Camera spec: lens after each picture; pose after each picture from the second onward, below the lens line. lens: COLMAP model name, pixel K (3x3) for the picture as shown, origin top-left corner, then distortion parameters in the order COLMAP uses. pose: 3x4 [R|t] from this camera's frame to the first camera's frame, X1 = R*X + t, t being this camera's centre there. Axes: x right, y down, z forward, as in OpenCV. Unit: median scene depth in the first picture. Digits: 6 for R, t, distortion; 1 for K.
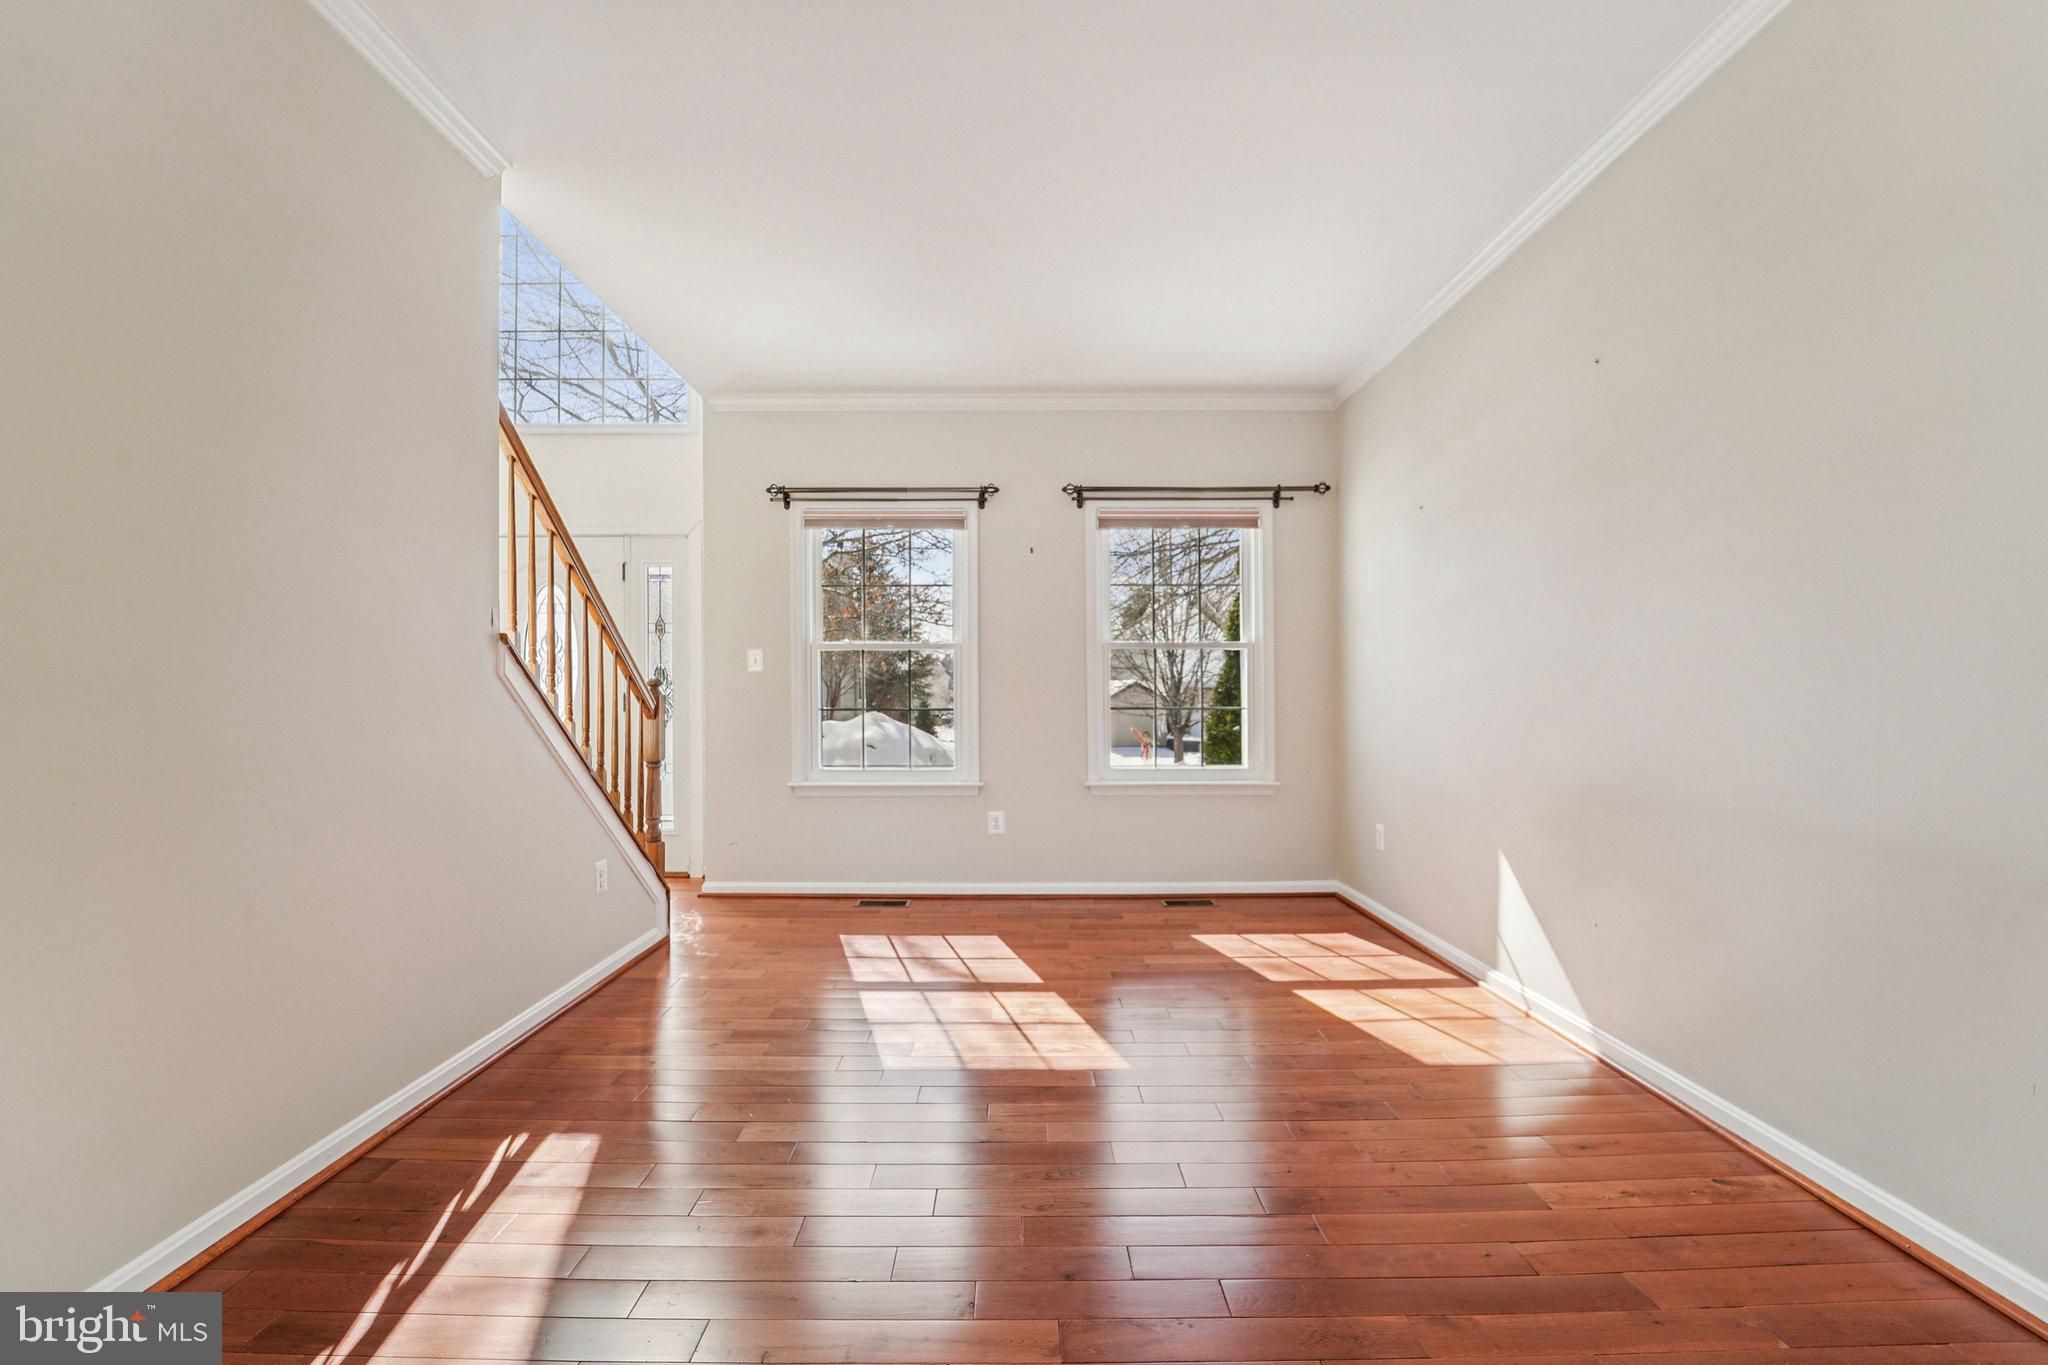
lens RADIAL K [[841.3, 0, 1023.9], [0, 841.3, 702.2], [0, 0, 1]] dist [-0.023865, 0.000705]
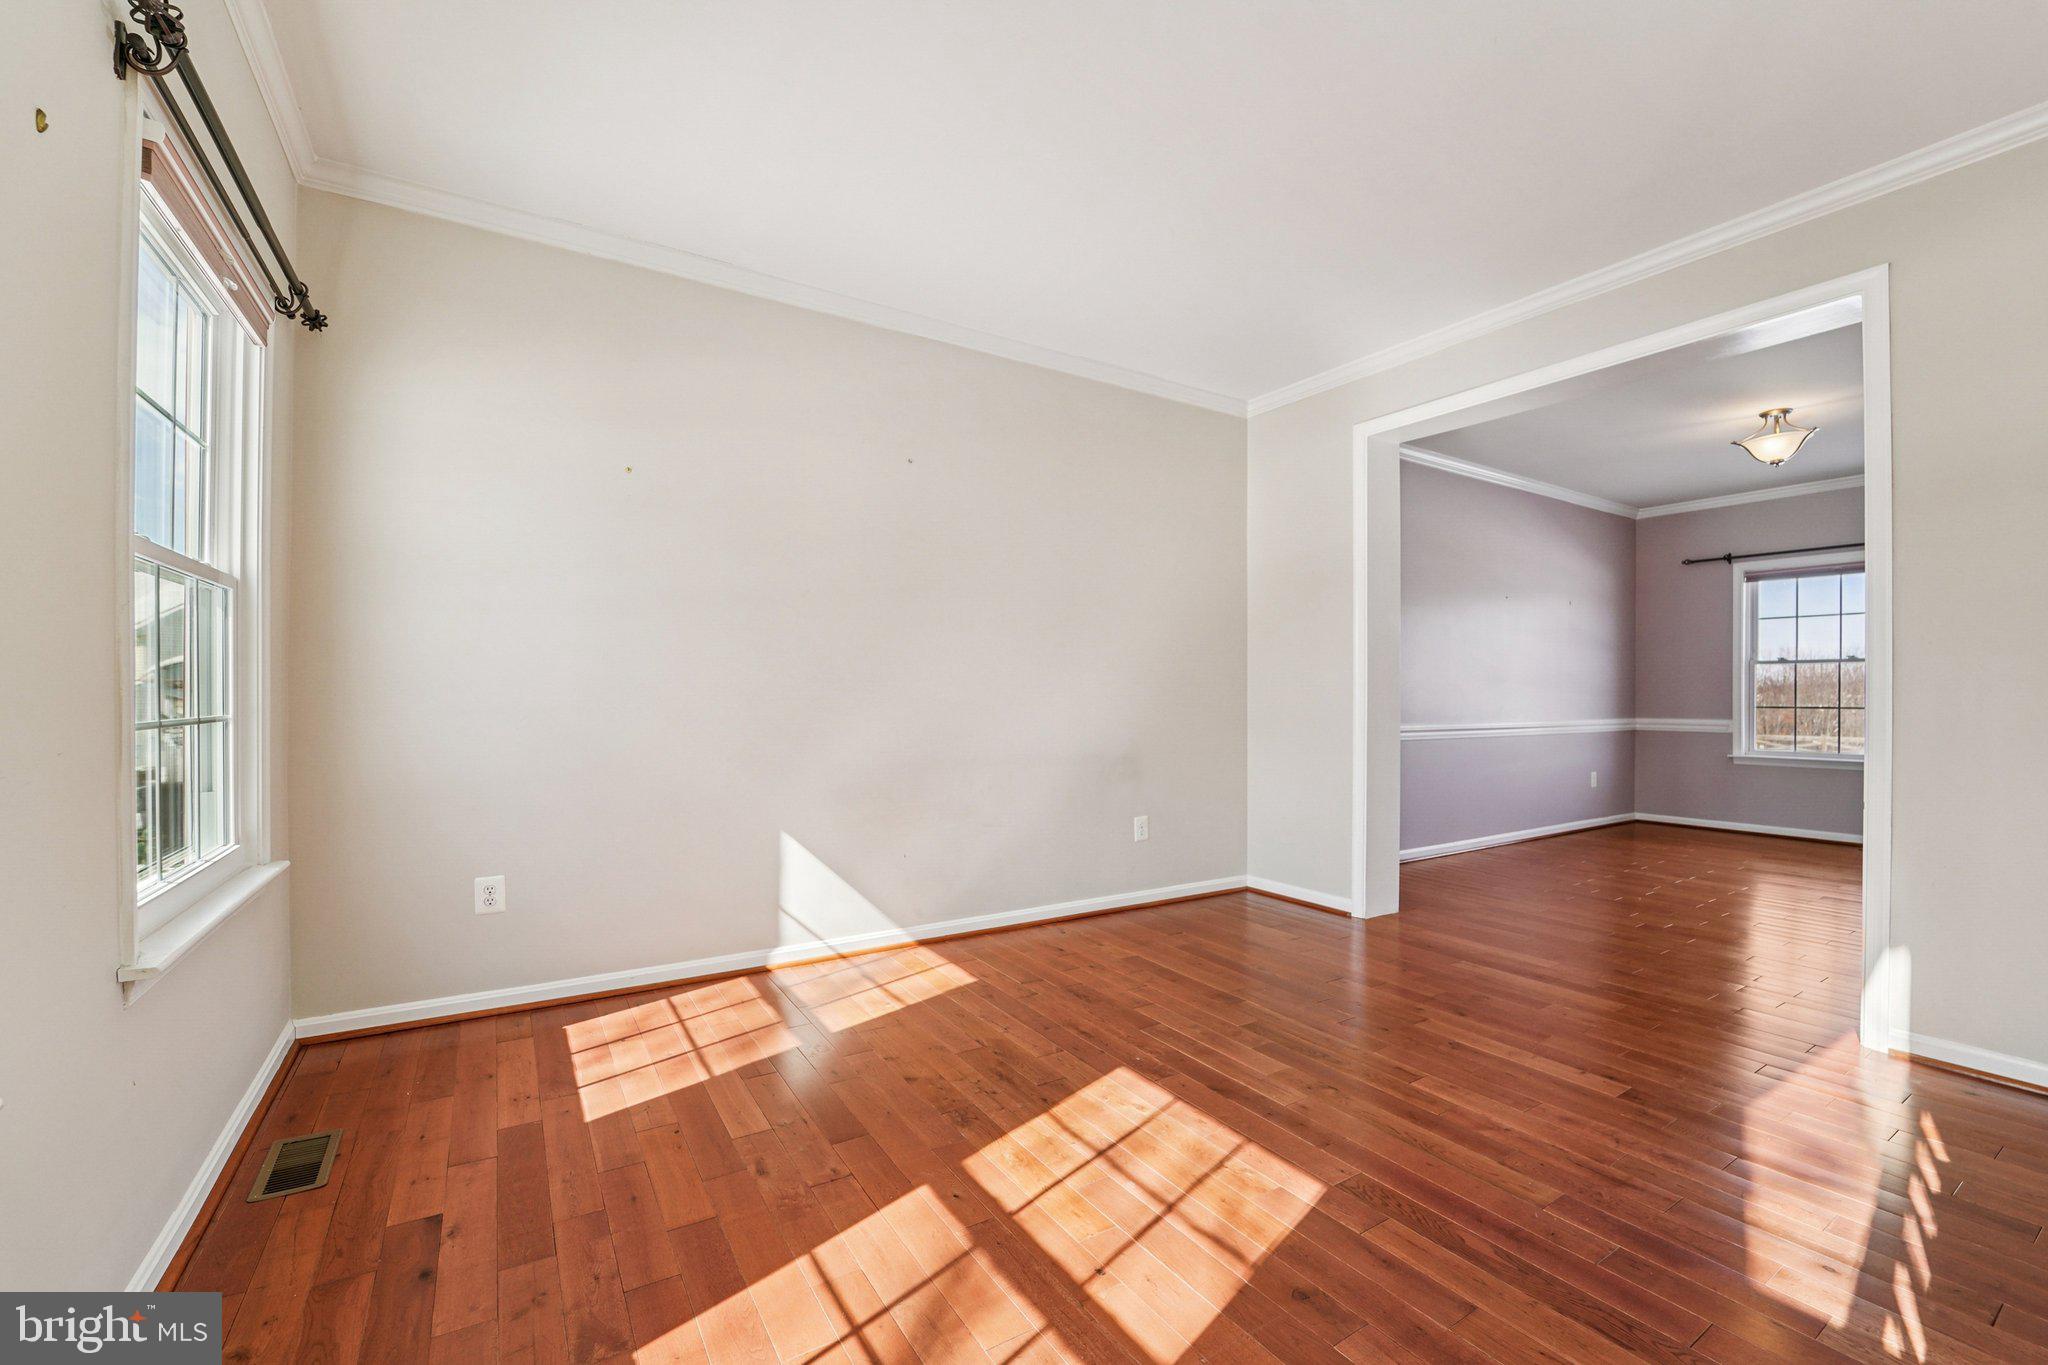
lens RADIAL K [[841.3, 0, 1024.5], [0, 841.3, 693.4], [0, 0, 1]] dist [-0.023865, 0.000705]
pose [[-0.529436, 0.005191, 0.848334, -0.431724], [0.003224, 0.999986, -0.004107, -0.002866], [-0.848344, 0.000561, -0.529445, 1.062821]]
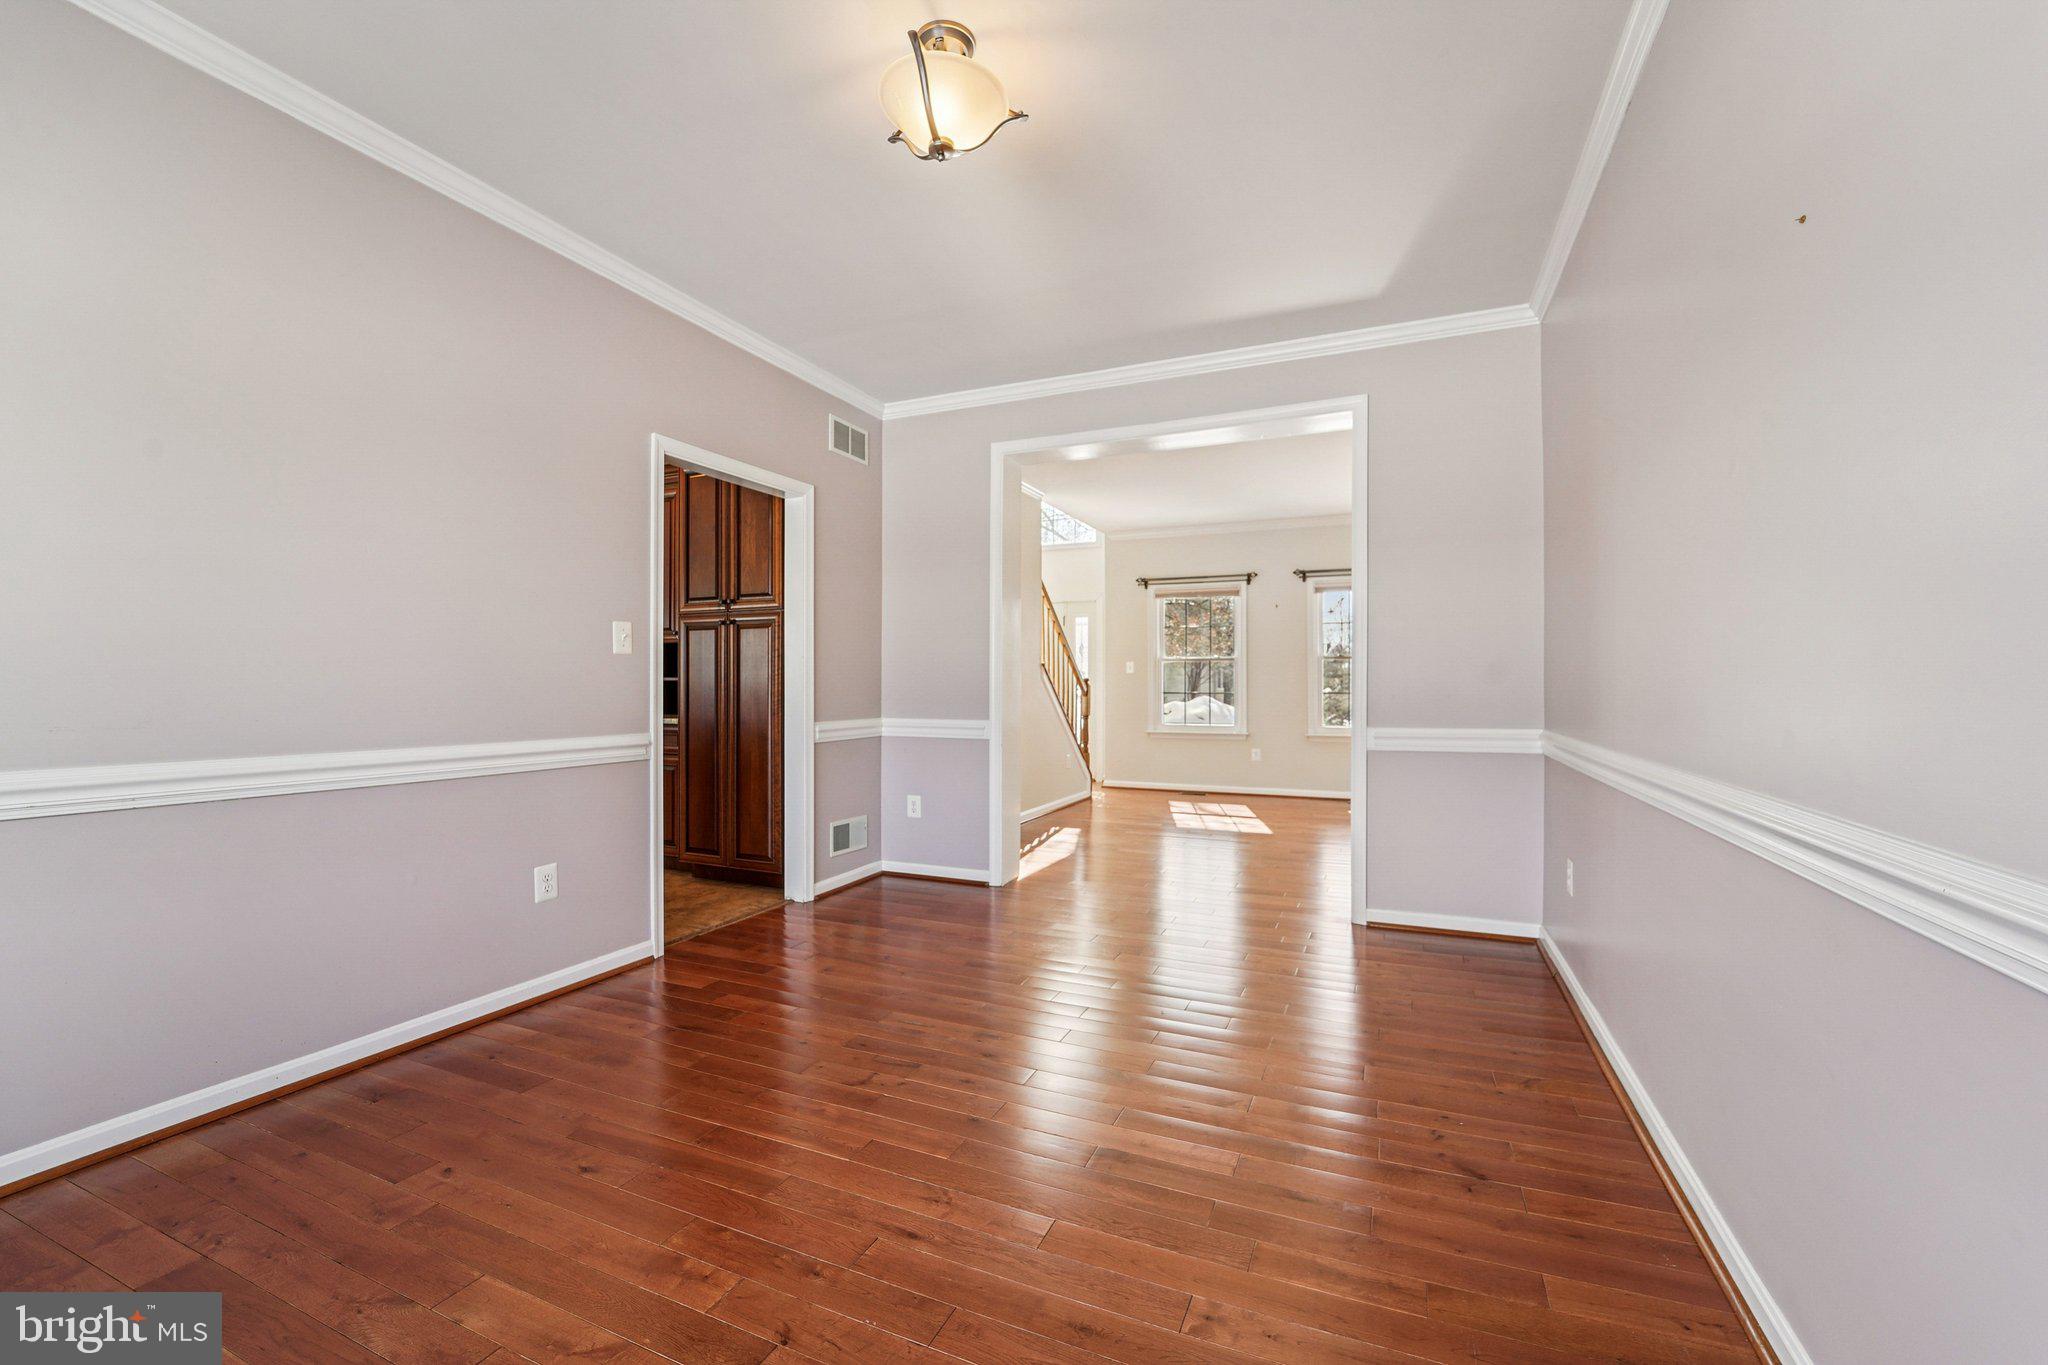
lens RADIAL K [[841.3, 0, 1031.3], [0, 841.3, 688.7], [0, 0, 1]] dist [-0.023865, 0.000705]
pose [[0.909995, 0.004282, -0.414598, 0.344350], [-0.004301, 0.999990, 0.000887, -0.002341], [0.414598, 0.000976, 0.910004, -1.072047]]
